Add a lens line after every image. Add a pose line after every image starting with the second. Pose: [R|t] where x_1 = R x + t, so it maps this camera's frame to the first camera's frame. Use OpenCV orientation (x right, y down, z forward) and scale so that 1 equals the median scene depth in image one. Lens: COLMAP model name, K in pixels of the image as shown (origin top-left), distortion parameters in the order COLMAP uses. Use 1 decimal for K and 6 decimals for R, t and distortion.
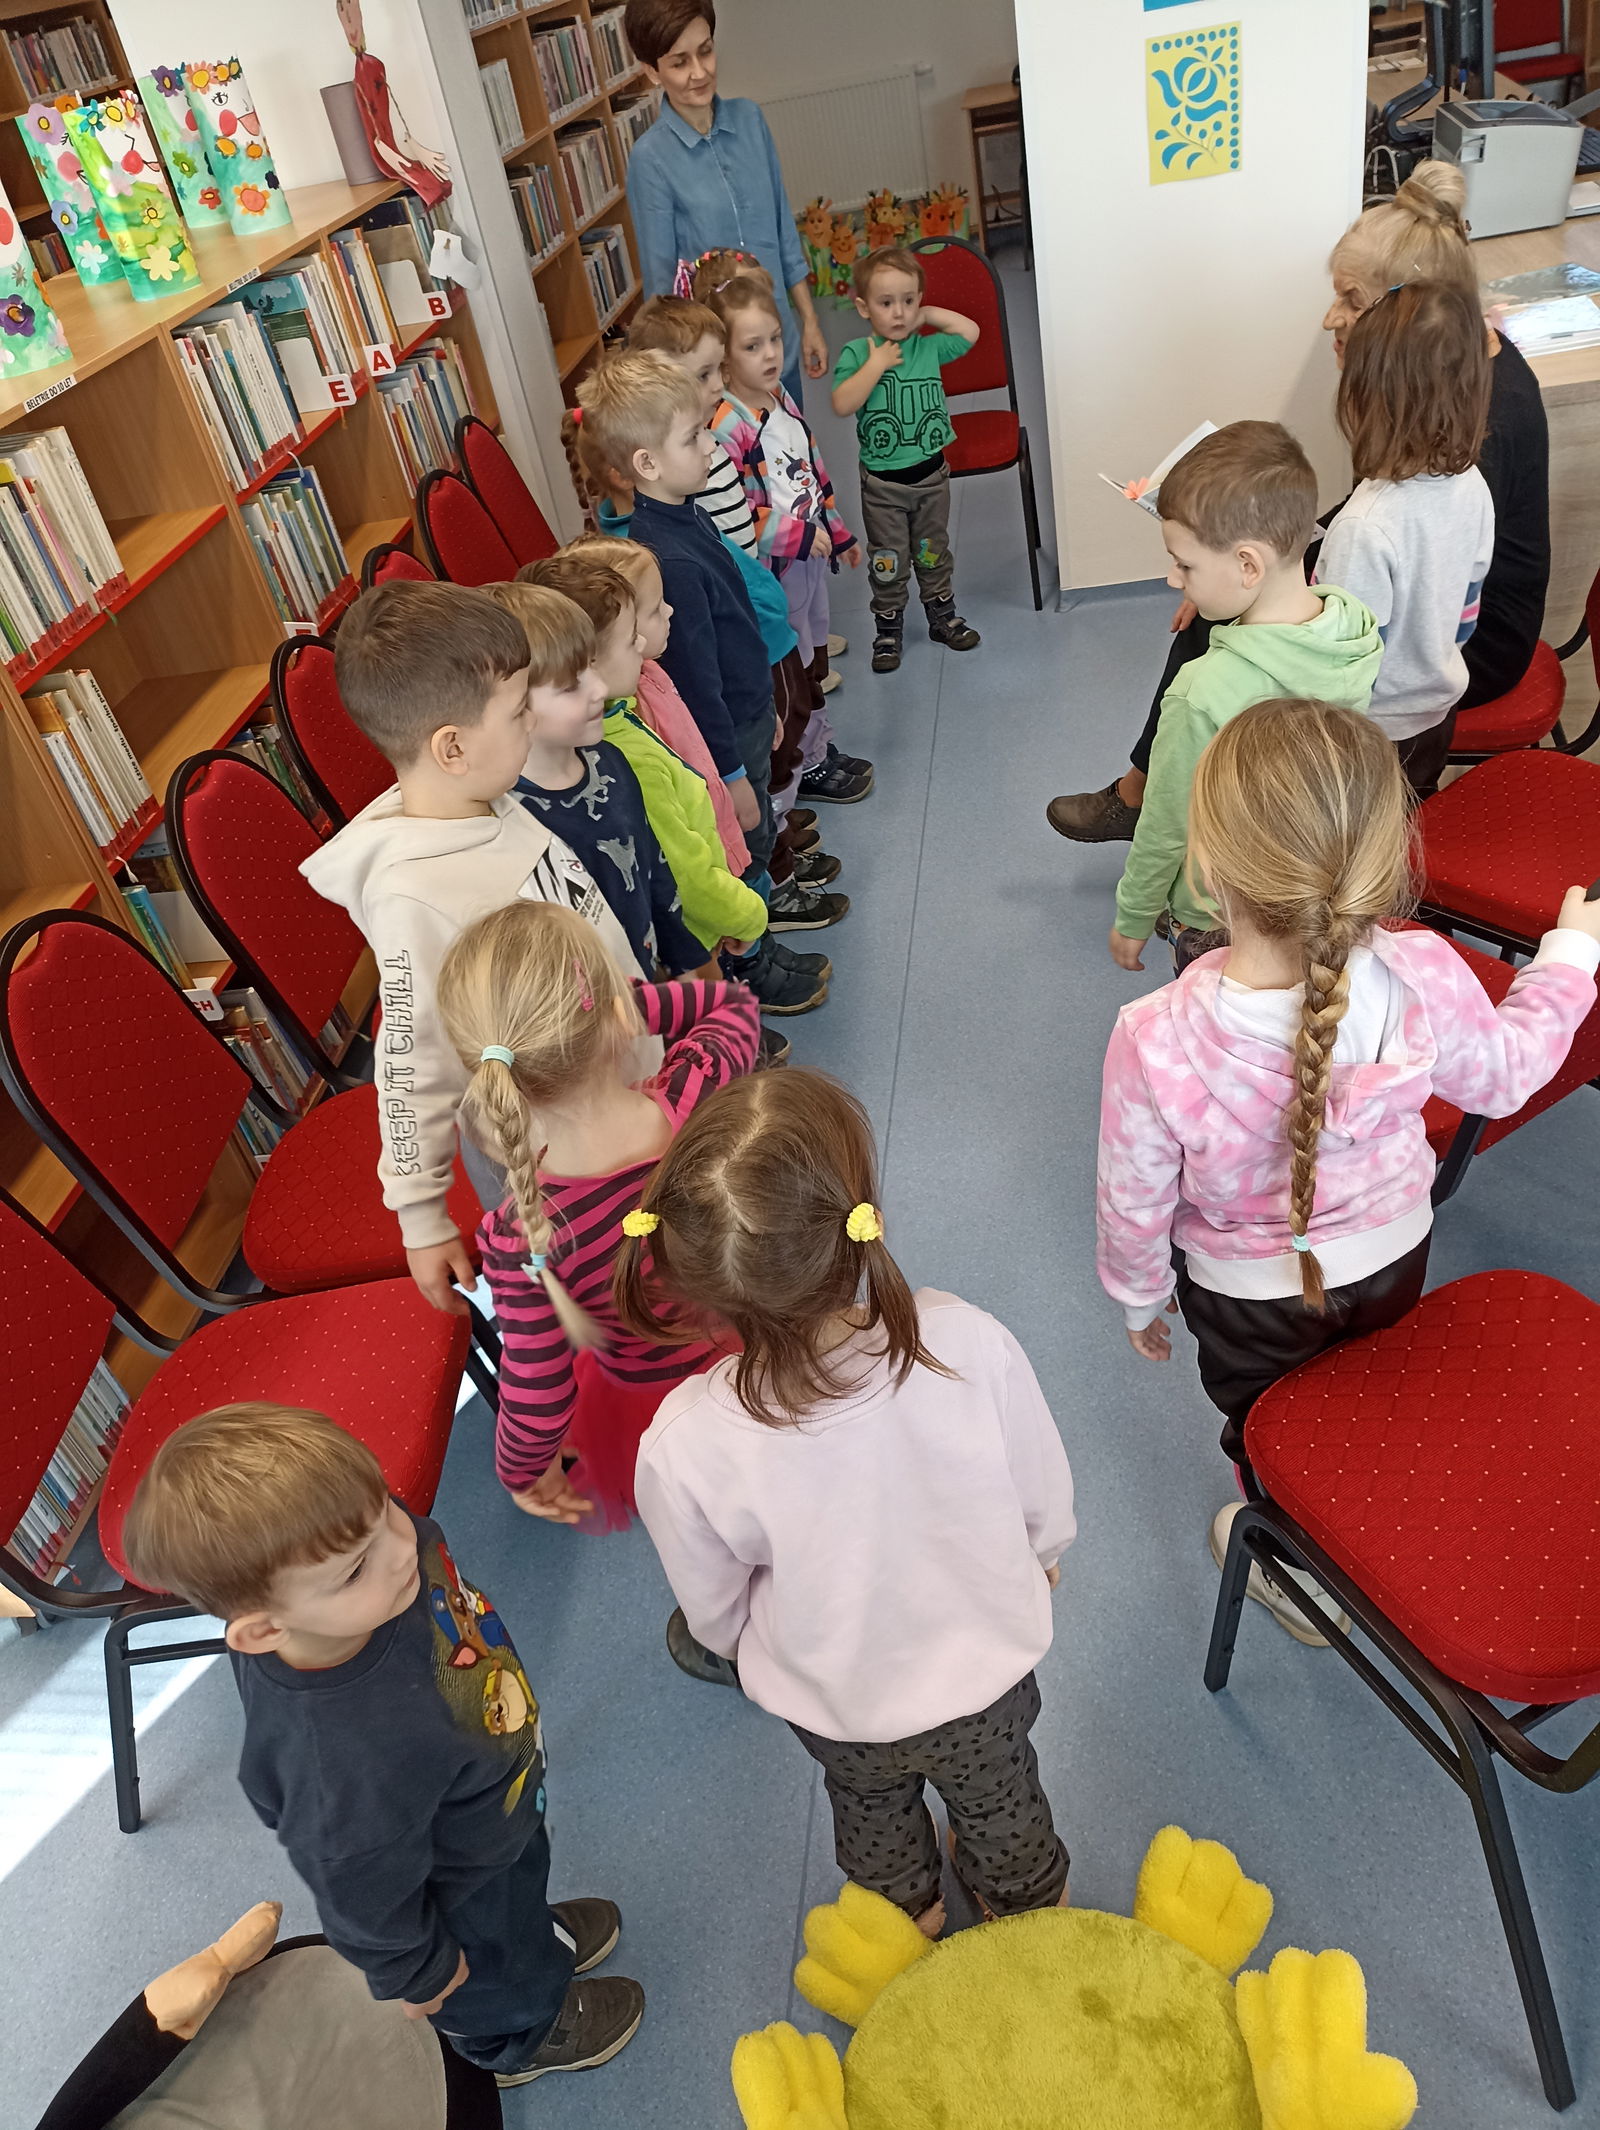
lens RADIAL K [[1575.7, 0, 795.7], [0, 1575.7, 1064.9], [0, 0, 1]] dist [0.020083, -0.005569]
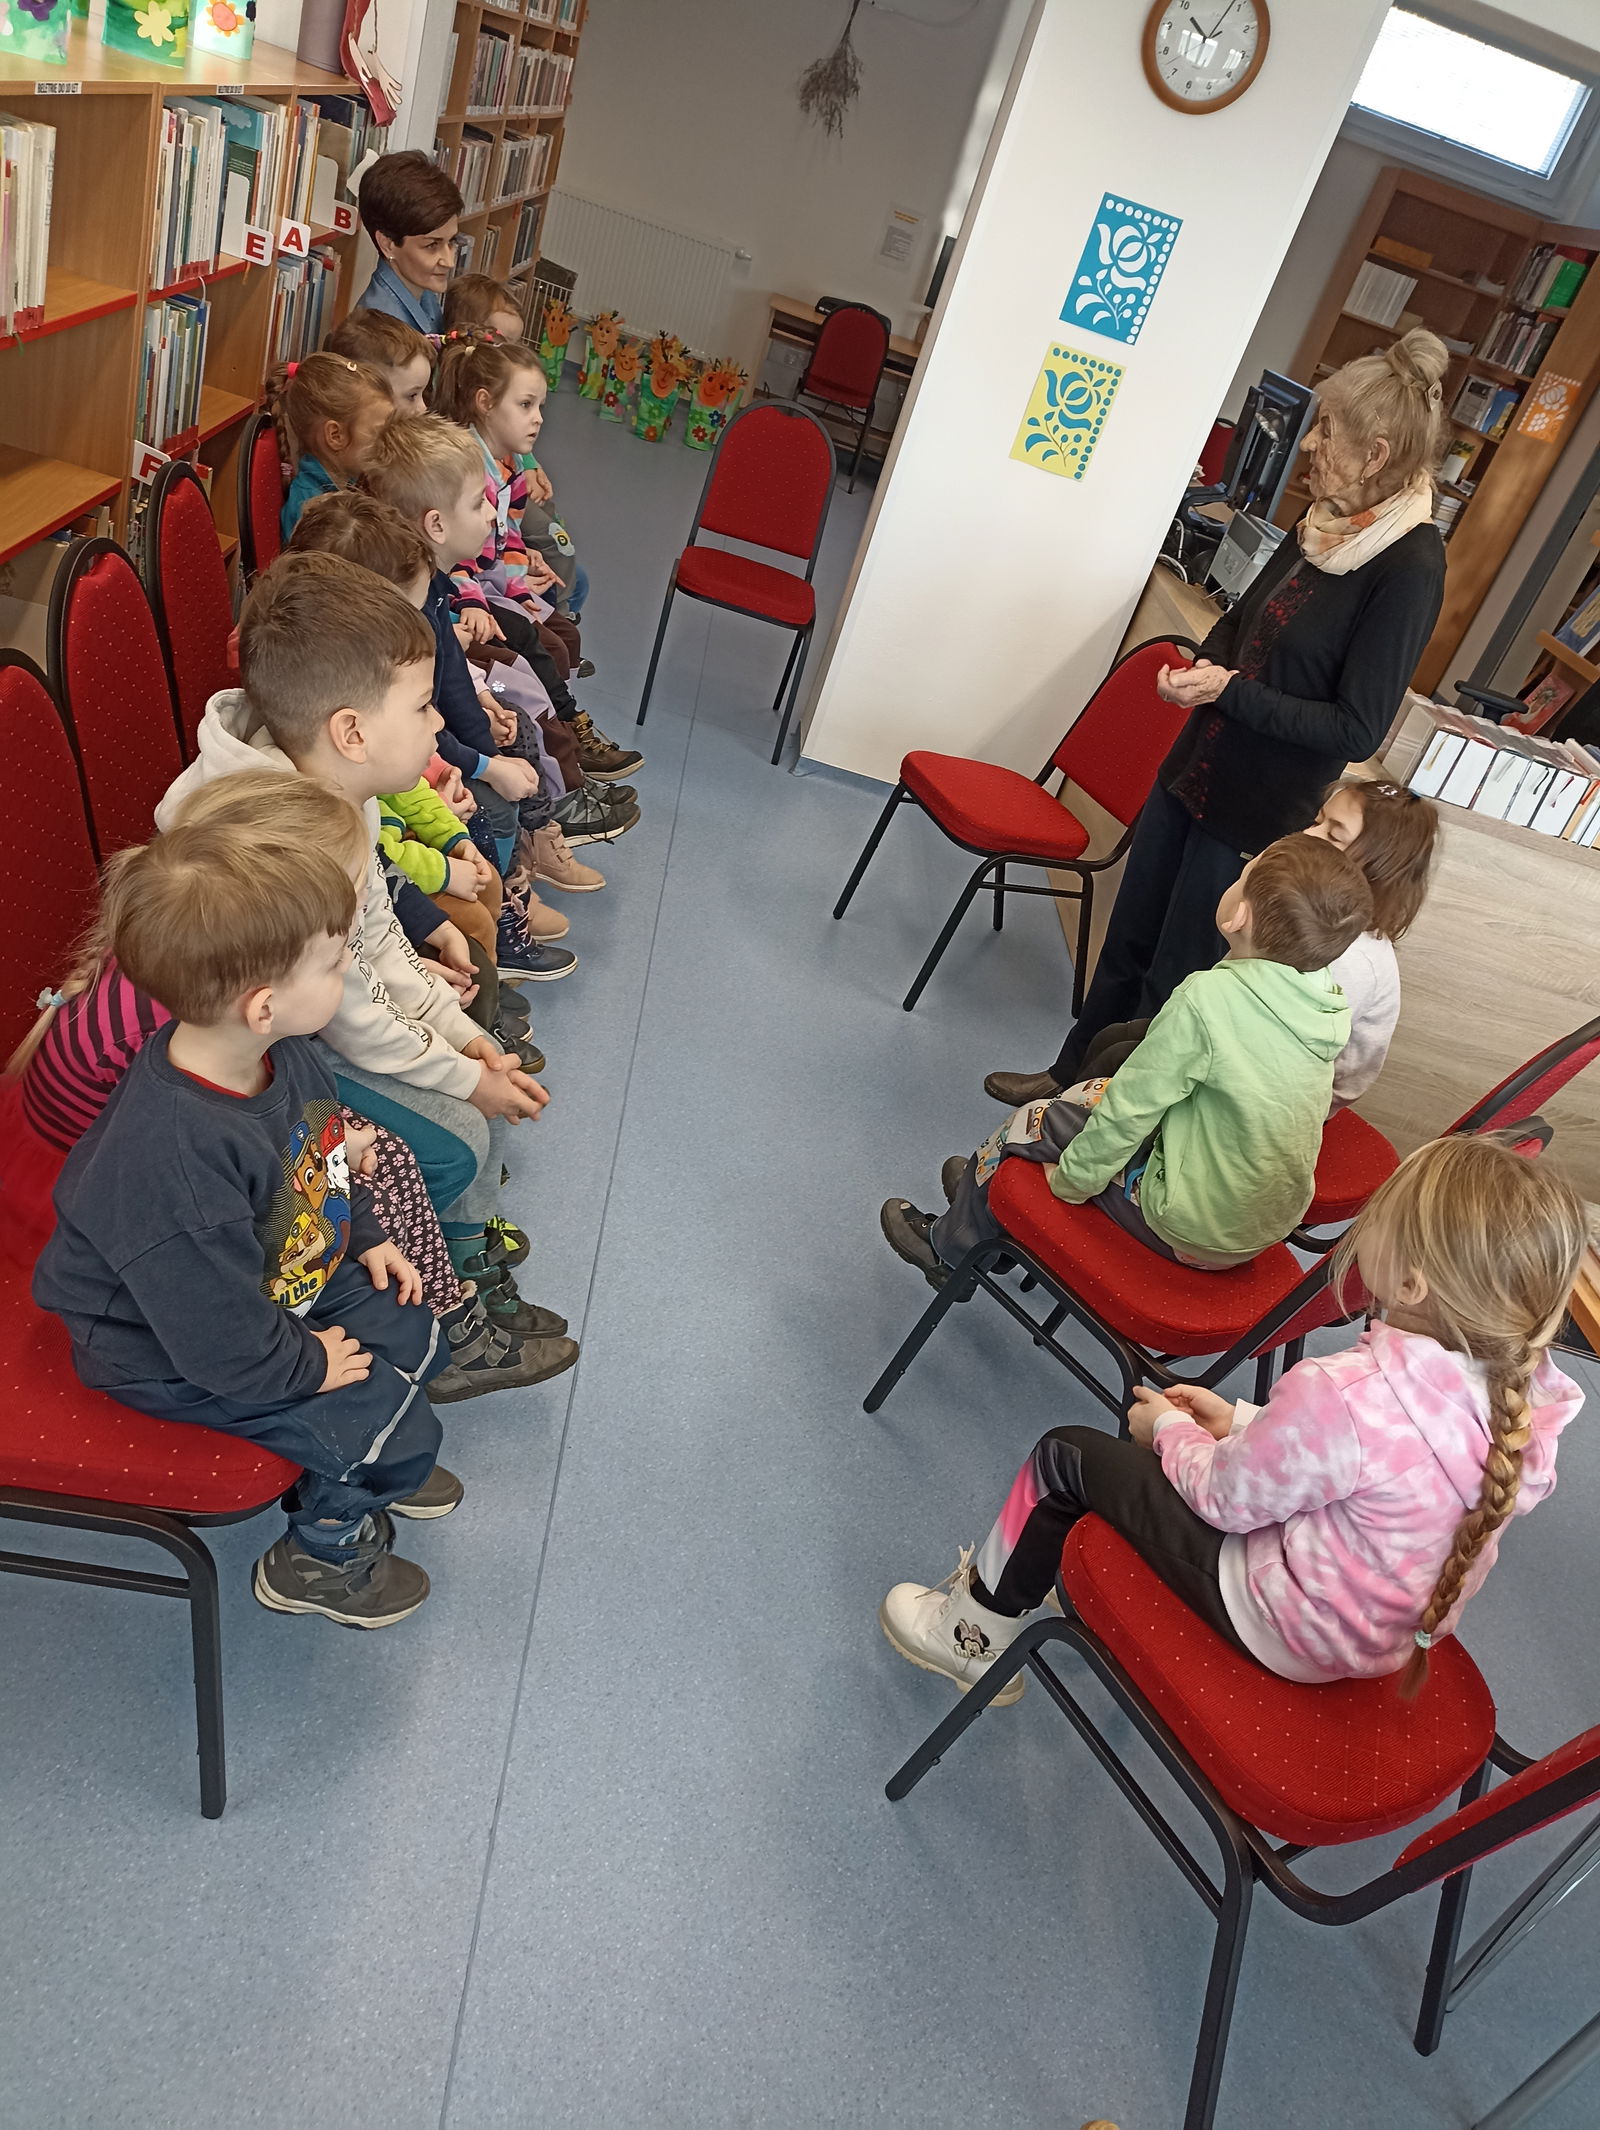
lens RADIAL K [[1570.5, 0, 796.0], [0, 1570.5, 1065.6], [0, 0, 1]] dist [0.021875, -0.008858]
pose [[0.879075, 0.331716, 0.342332, -0.162223], [-0.300086, 0.943094, -0.143256, 0.061413], [-0.370372, 0.023204, 0.928594, 0.035038]]
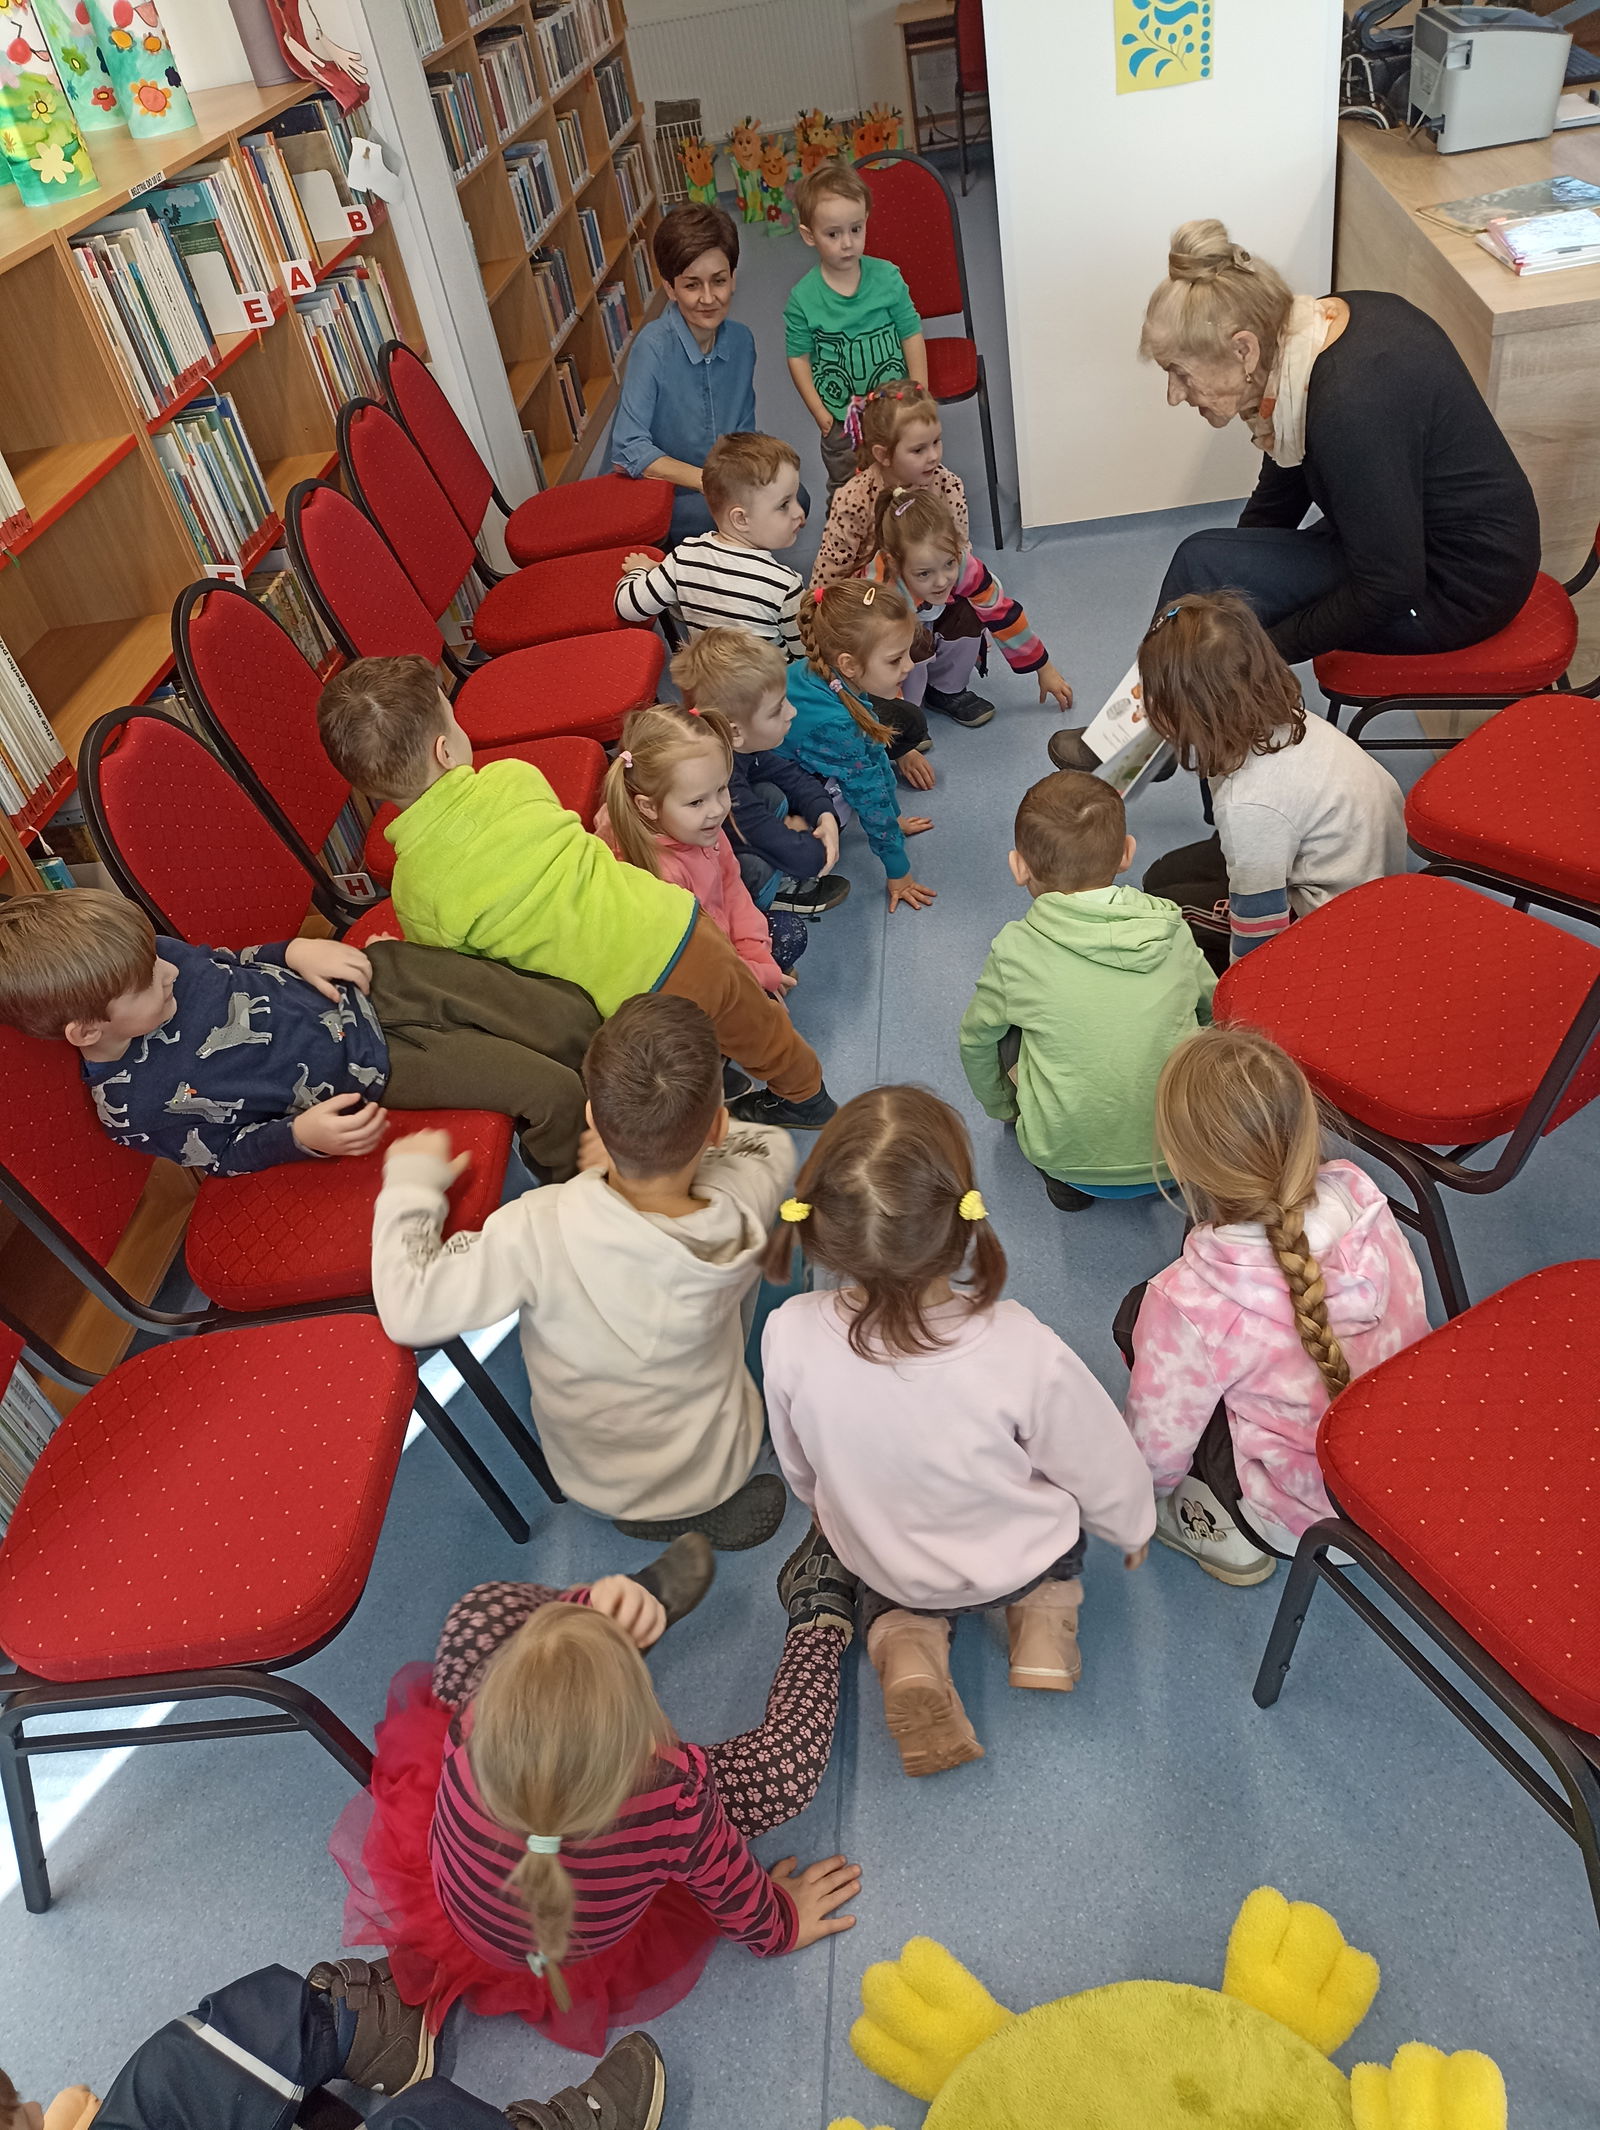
lens RADIAL K [[1570.5, 0, 796.0], [0, 1570.5, 1065.6], [0, 0, 1]] dist [0.021875, -0.008858]
pose [[0.998734, -0.020344, 0.046010, -0.025053], [0.018791, 0.999247, 0.033934, -0.012298], [-0.046666, -0.033026, 0.998364, 0.052323]]
